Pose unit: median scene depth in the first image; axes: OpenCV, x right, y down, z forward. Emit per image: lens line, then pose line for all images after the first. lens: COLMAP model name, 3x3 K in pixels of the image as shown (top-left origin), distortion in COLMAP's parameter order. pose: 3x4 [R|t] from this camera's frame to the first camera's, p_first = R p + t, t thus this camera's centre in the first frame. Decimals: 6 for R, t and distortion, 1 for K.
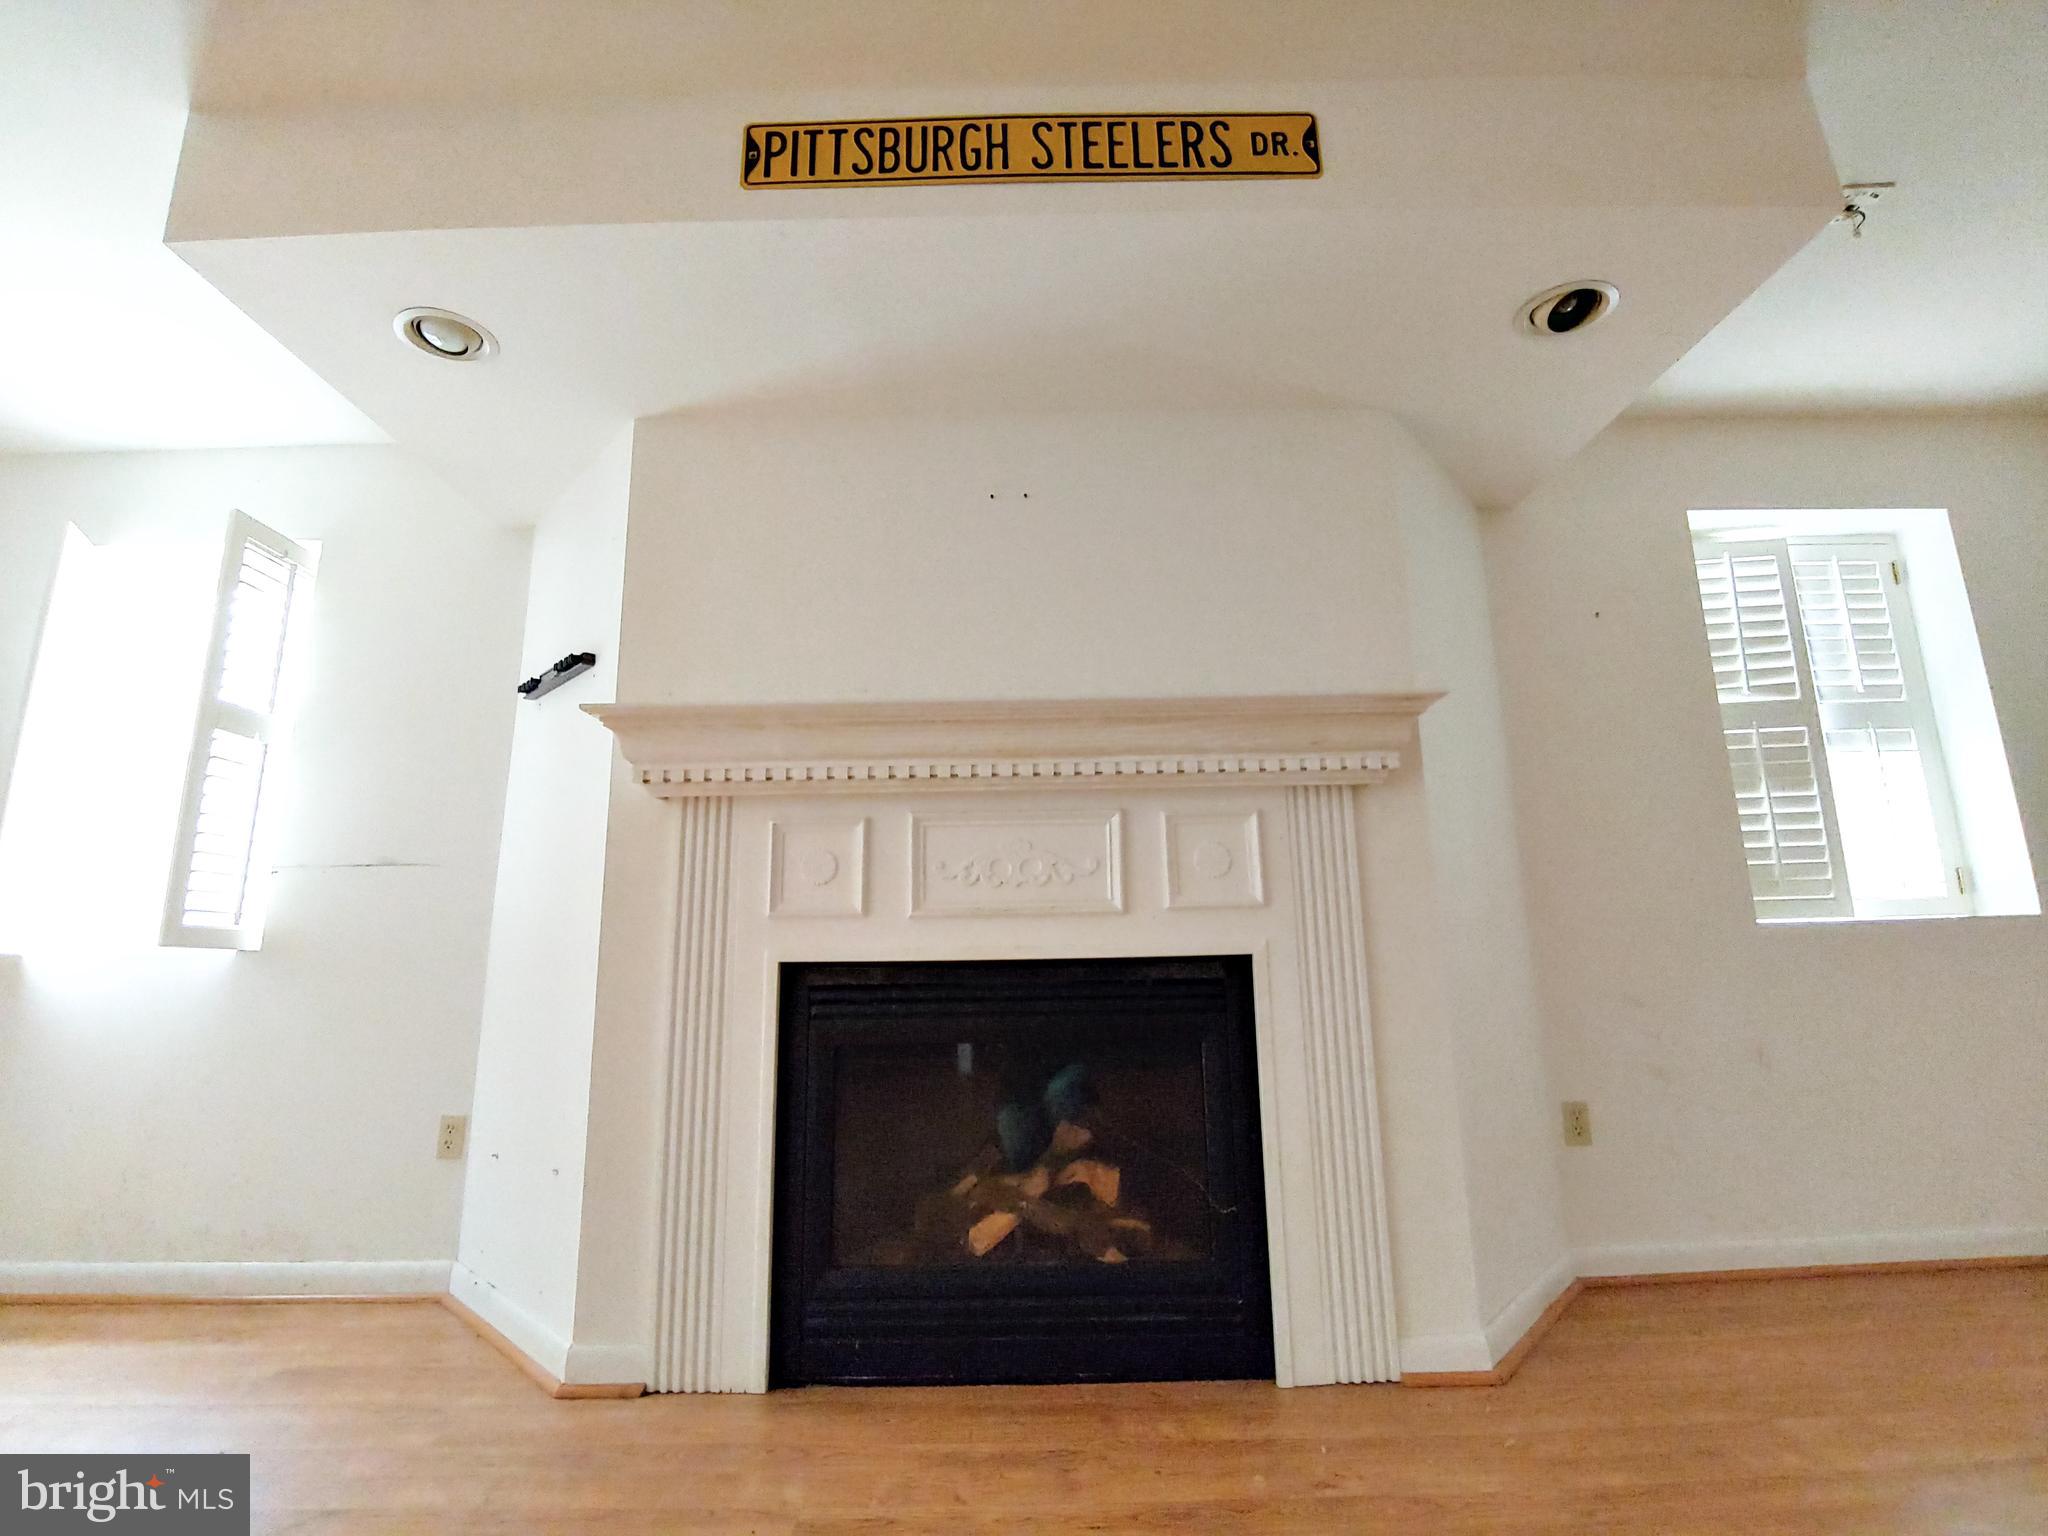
lens RADIAL K [[976.2, 0, 1026.2], [0, 976.2, 760.7], [0, 0, 1]] dist [-0.022514, 0.000974]
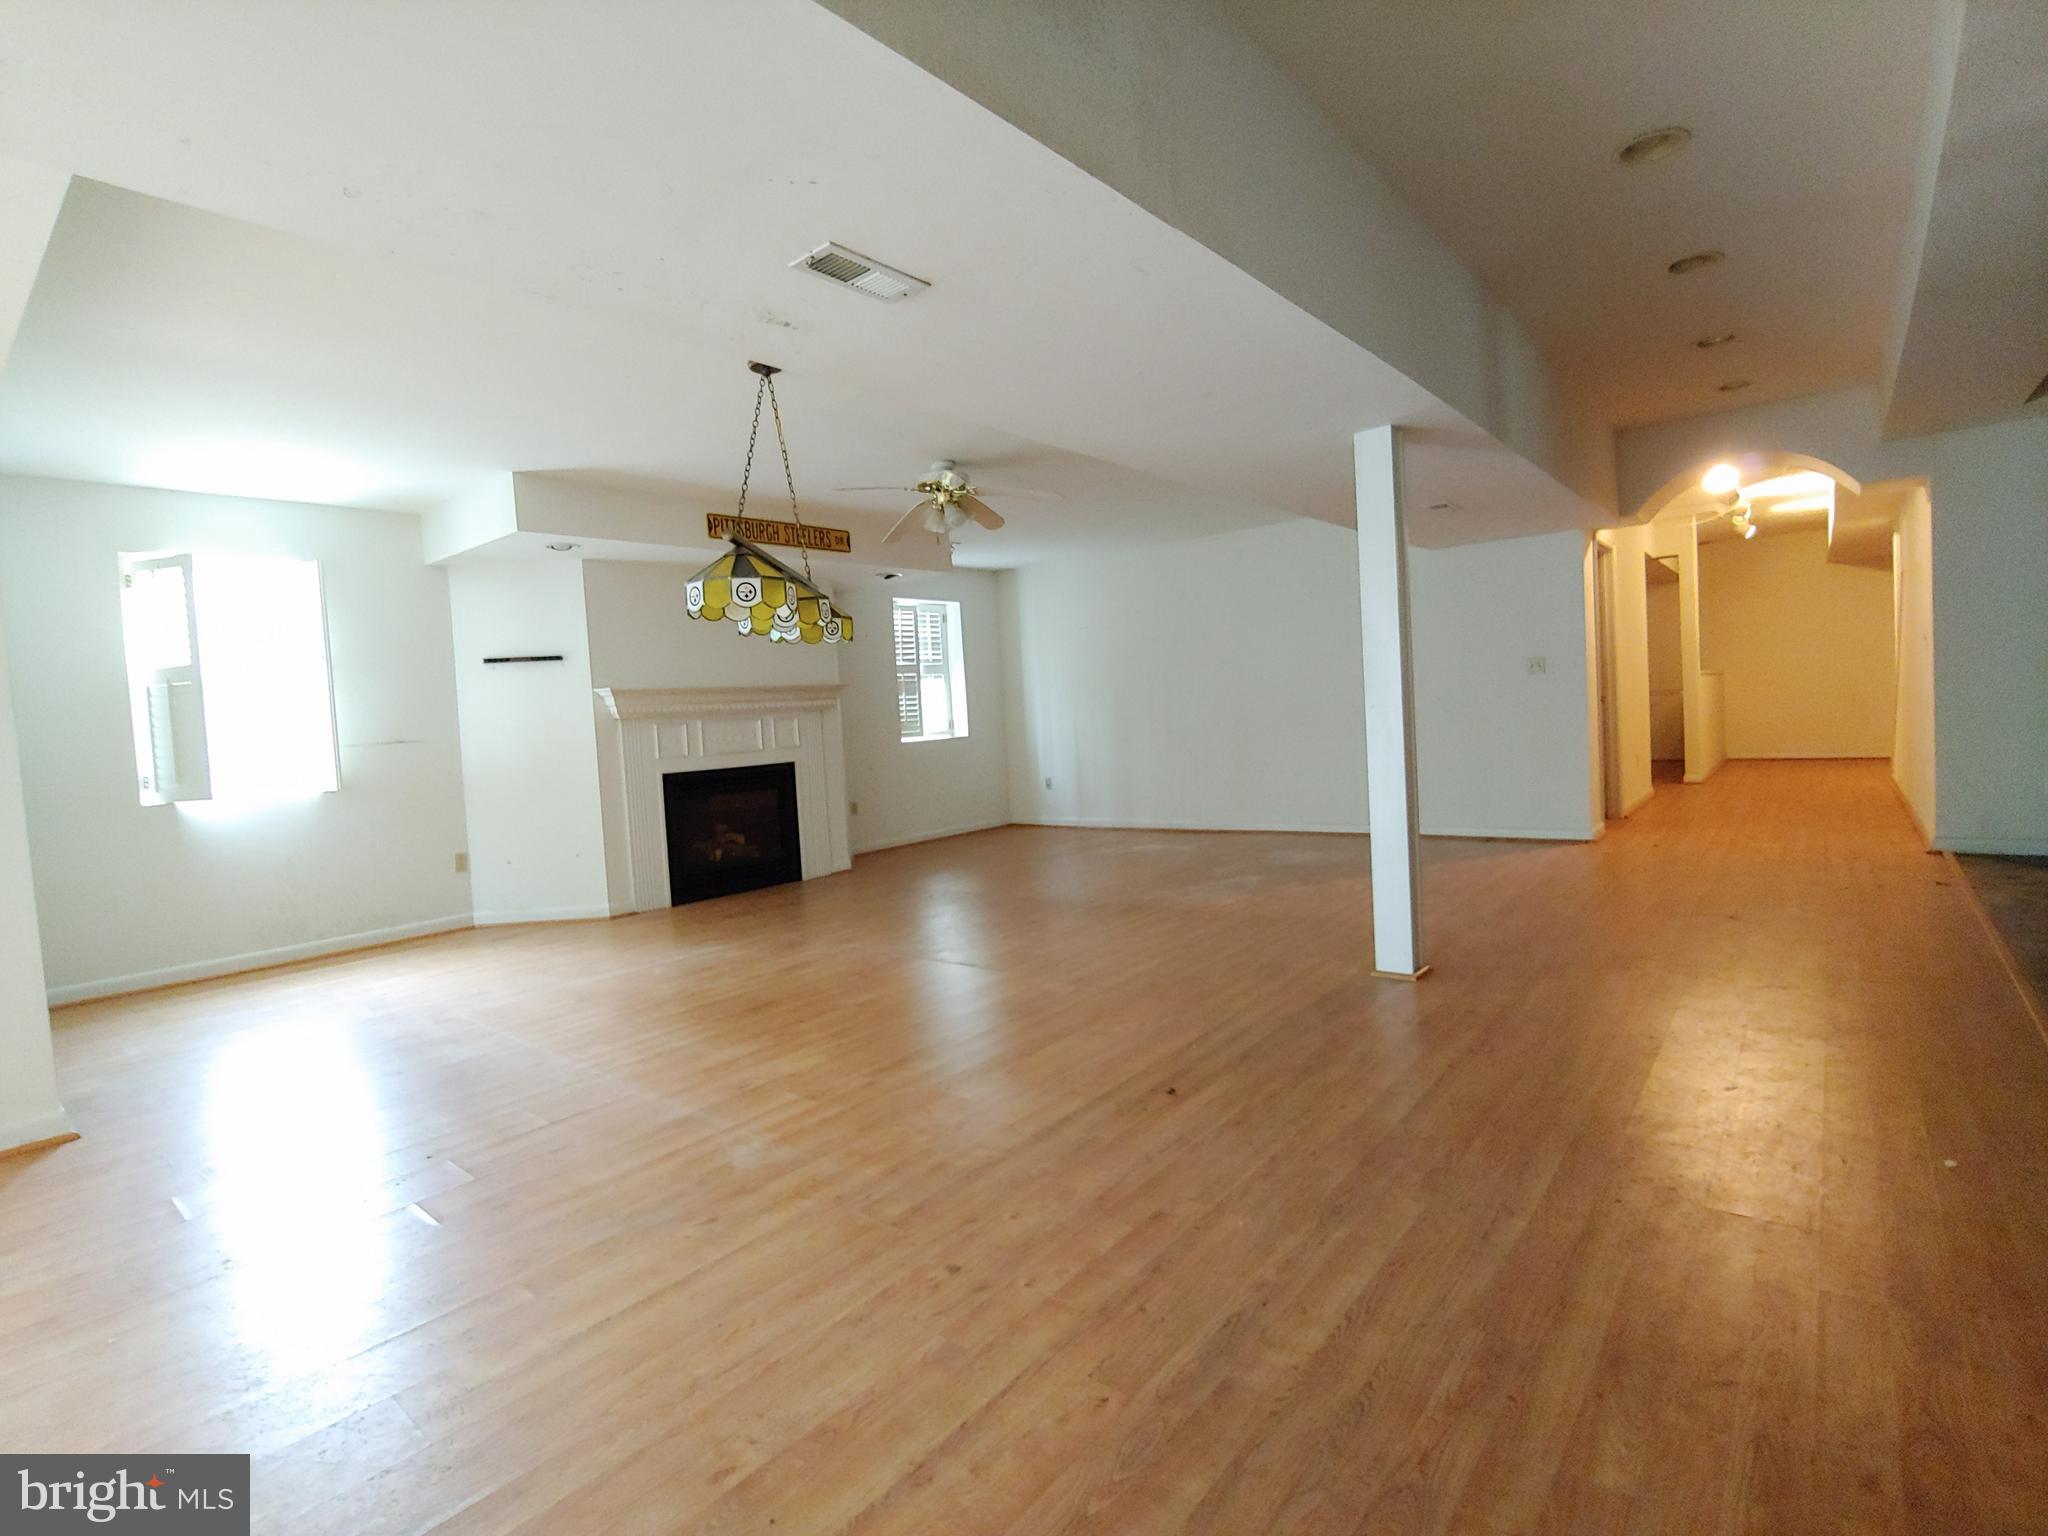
lens RADIAL K [[976.2, 0, 1026.2], [0, 976.2, 760.7], [0, 0, 1]] dist [-0.022514, 0.000974]
pose [[0.642000, -0.059188, 0.764417, -1.452999], [-0.113718, 0.978637, 0.171282, -0.371343], [-0.758225, -0.196891, 0.621554, -1.325485]]
